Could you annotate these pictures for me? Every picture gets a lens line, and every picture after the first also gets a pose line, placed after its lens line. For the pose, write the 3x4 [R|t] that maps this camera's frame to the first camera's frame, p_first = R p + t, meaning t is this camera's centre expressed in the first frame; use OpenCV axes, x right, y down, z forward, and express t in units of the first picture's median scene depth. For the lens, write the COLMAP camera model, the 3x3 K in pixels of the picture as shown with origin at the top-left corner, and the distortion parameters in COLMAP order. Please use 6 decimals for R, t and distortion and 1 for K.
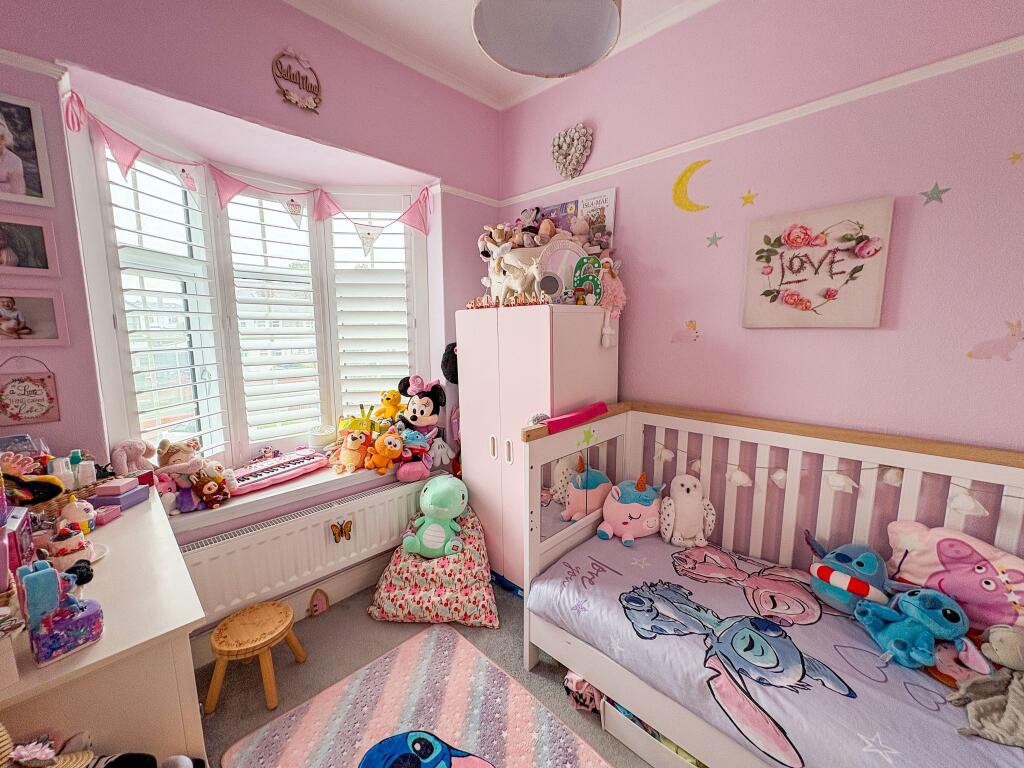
lens RADIAL K [[407.5, 0, 512.0], [0, 407.5, 381.9], [0, 0, 1]] dist [0.000978, -0.000060]
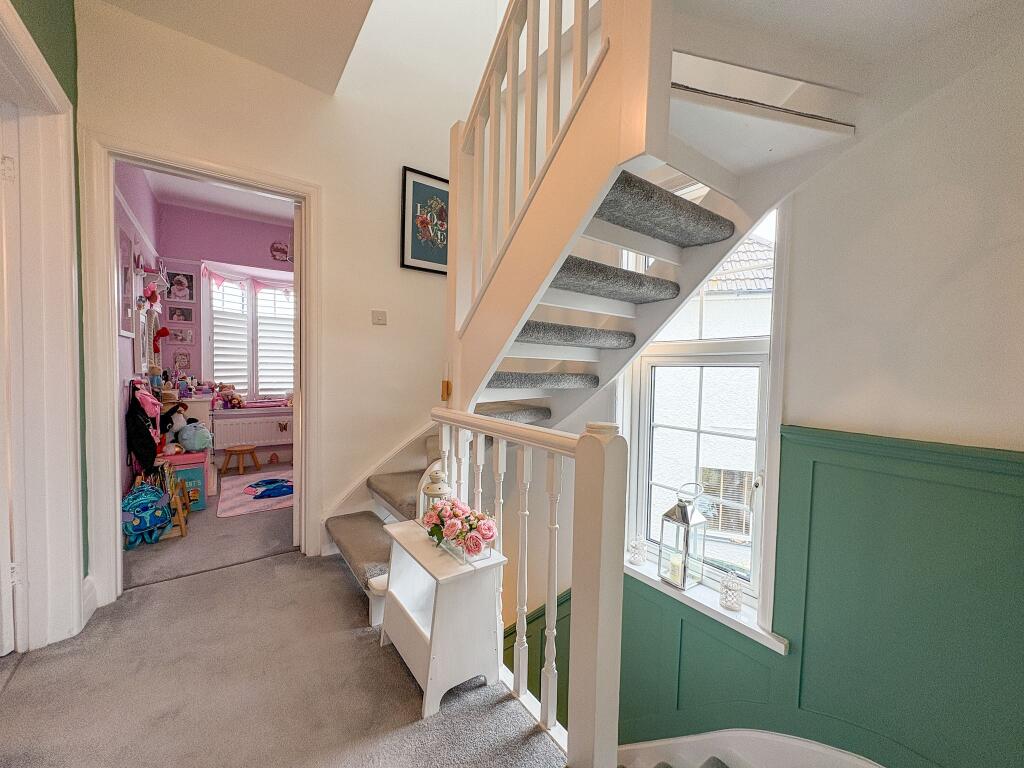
lens RADIAL K [[407.5, 0, 512.7], [0, 407.5, 386.5], [0, 0, 1]] dist [0.000978, -0.000060]
pose [[0.984721, 0.032071, -0.171159, 1.499078], [-0.047477, 0.995103, -0.086691, 0.312208], [0.167540, 0.093492, 0.981422, -1.313818]]
